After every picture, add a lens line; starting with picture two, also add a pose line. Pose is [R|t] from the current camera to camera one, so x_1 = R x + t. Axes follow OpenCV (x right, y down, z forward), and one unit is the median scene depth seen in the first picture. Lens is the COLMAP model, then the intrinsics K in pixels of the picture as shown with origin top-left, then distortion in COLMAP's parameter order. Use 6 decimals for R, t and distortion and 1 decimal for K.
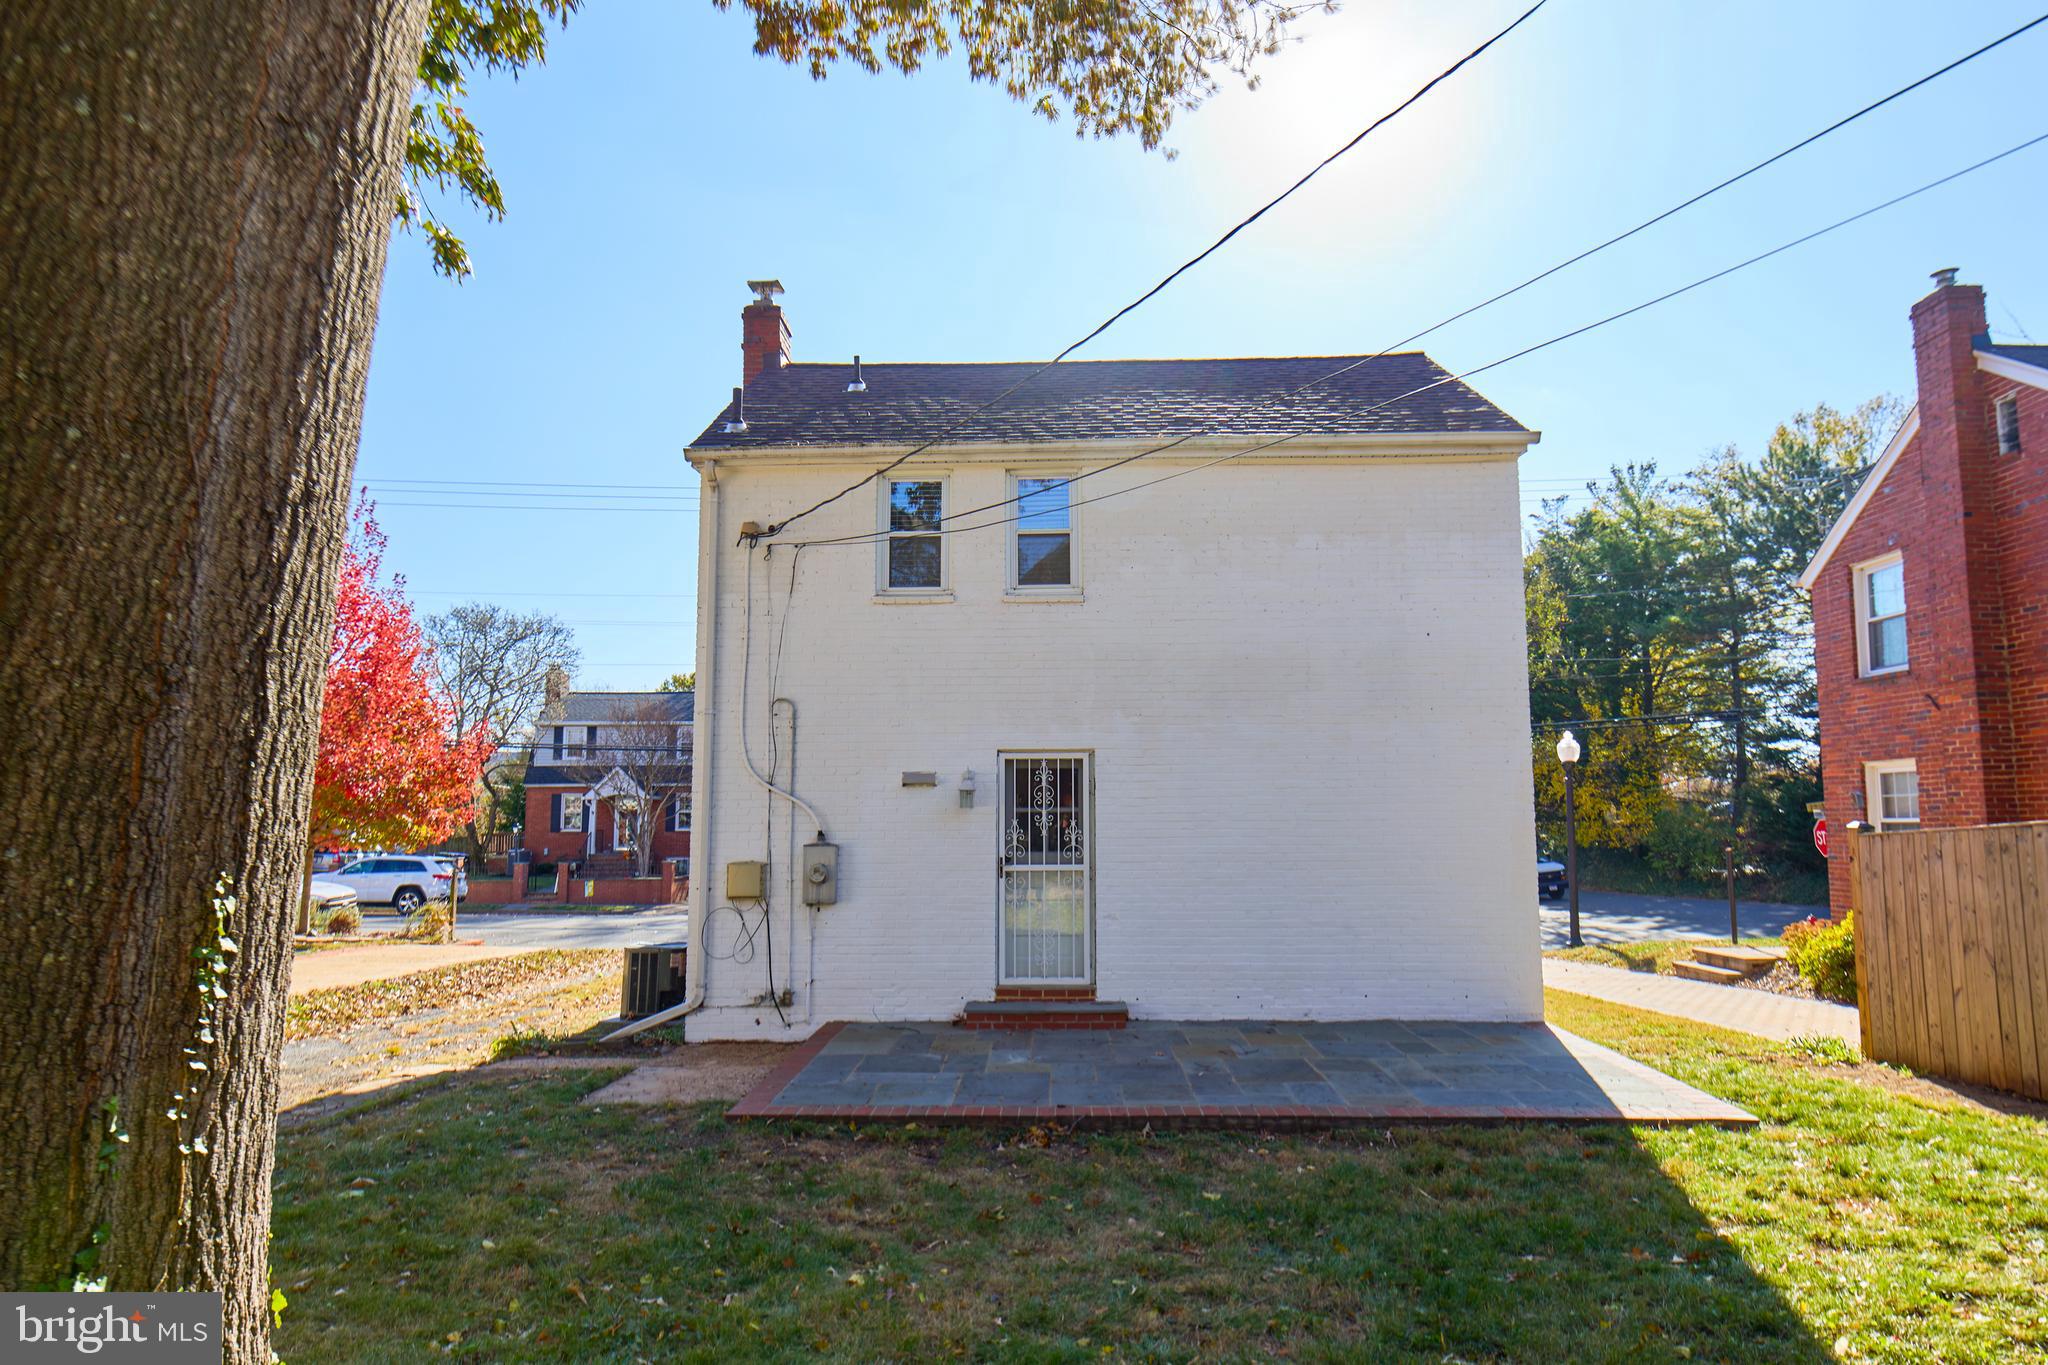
lens RADIAL K [[1145.4, 0, 1120.5], [0, 1145.4, 718.6], [0, 0, 1]] dist [-0.002963, 0.008189]
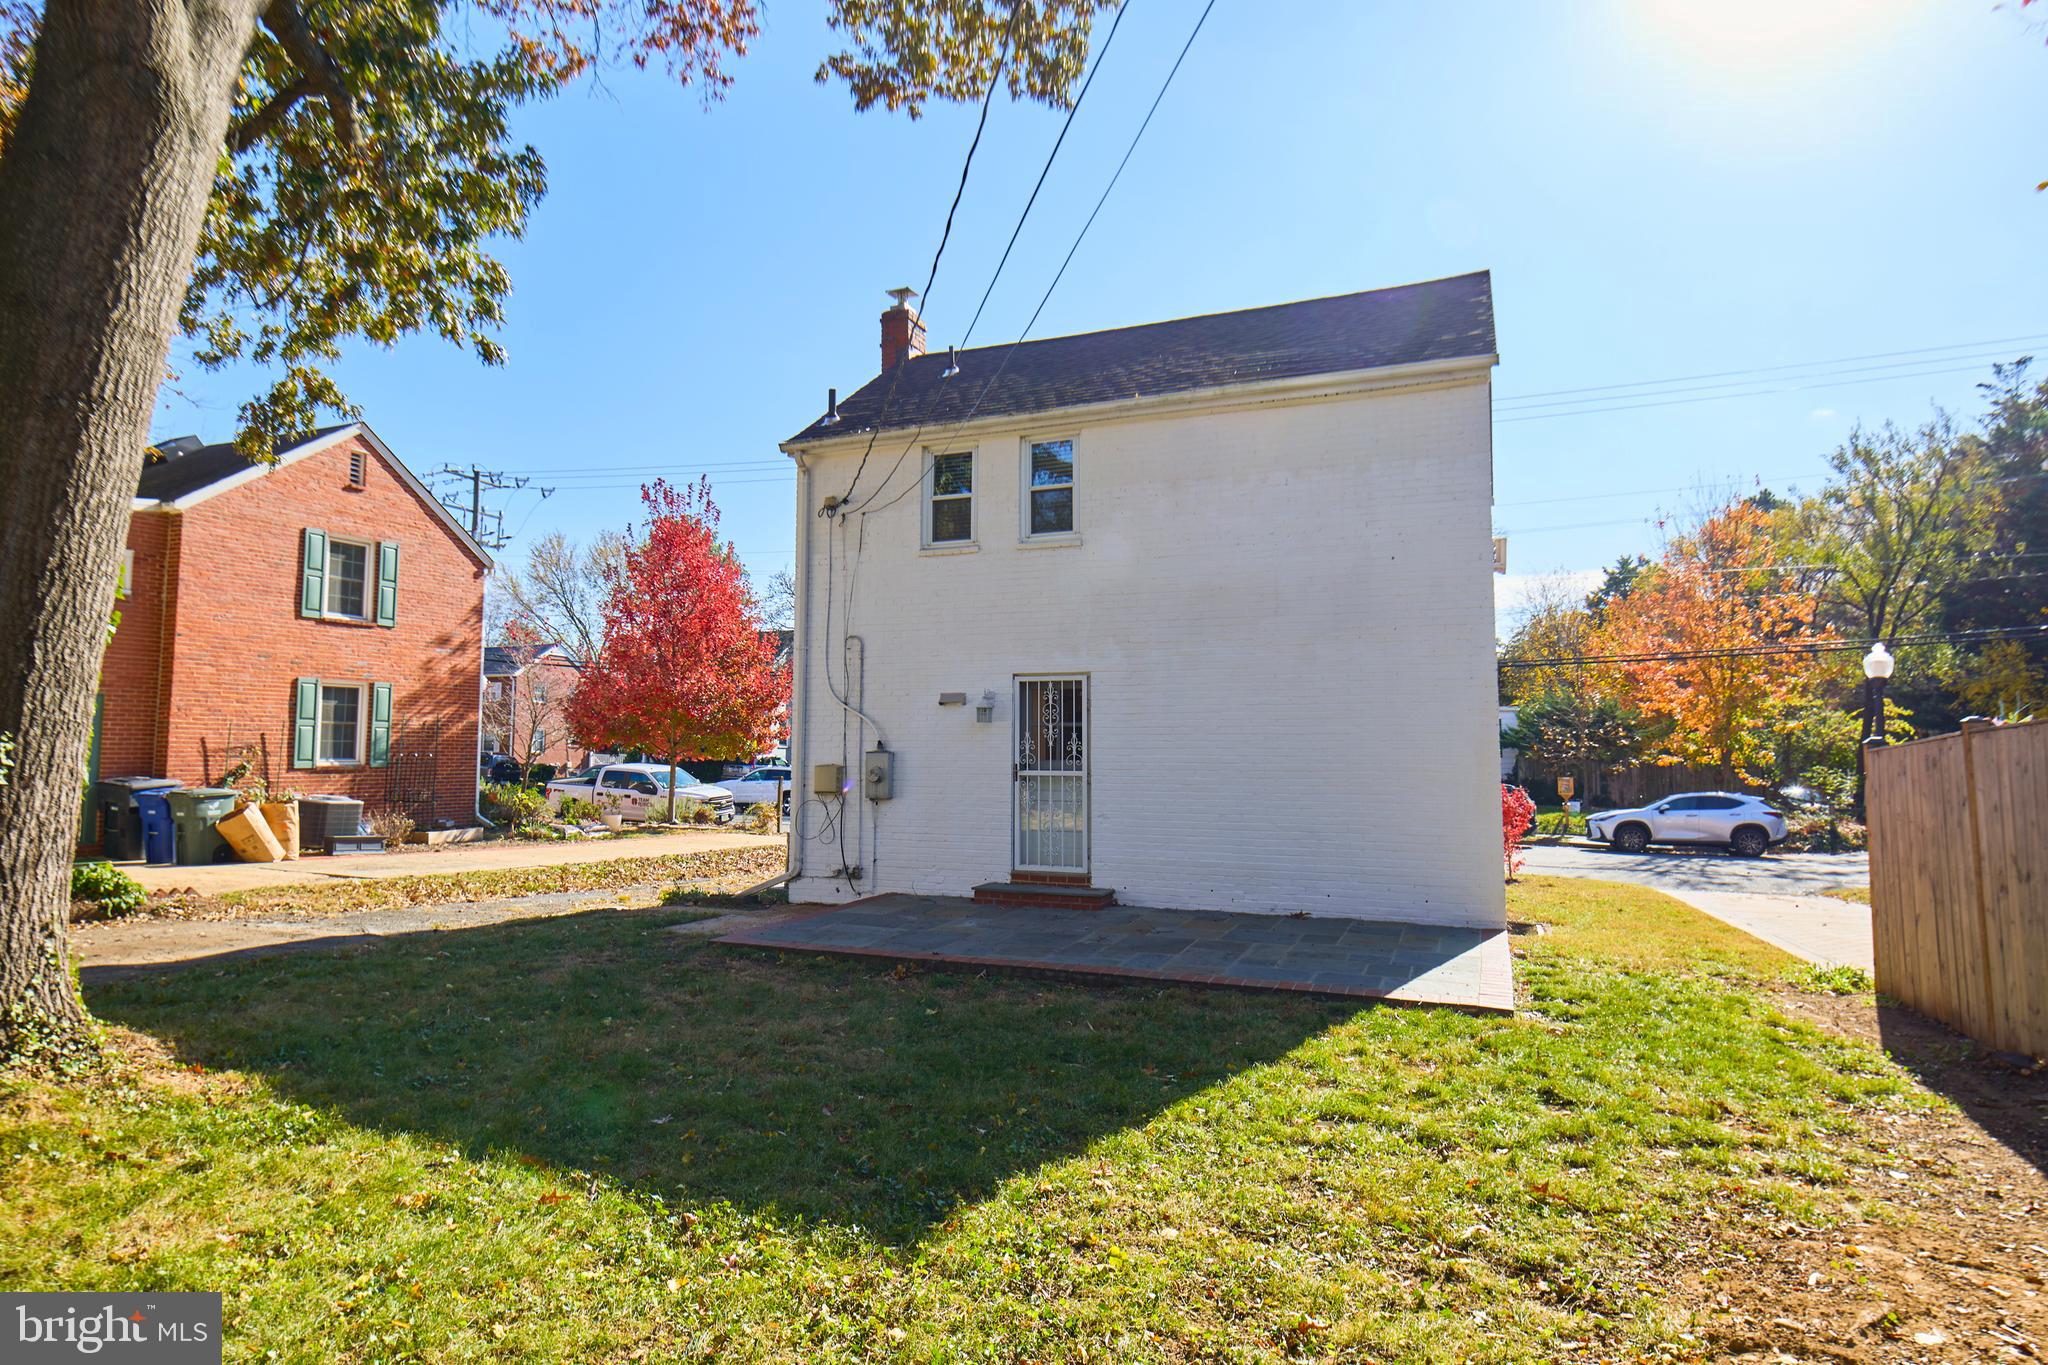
lens RADIAL K [[1145.4, 0, 1121.5], [0, 1145.4, 667.0], [0, 0, 1]] dist [-0.002963, 0.008189]
pose [[0.942046, -0.016250, -0.335090, 0.399704], [0.023321, 0.999582, 0.017090, 0.002493], [0.334672, -0.023914, 0.942031, -0.084449]]
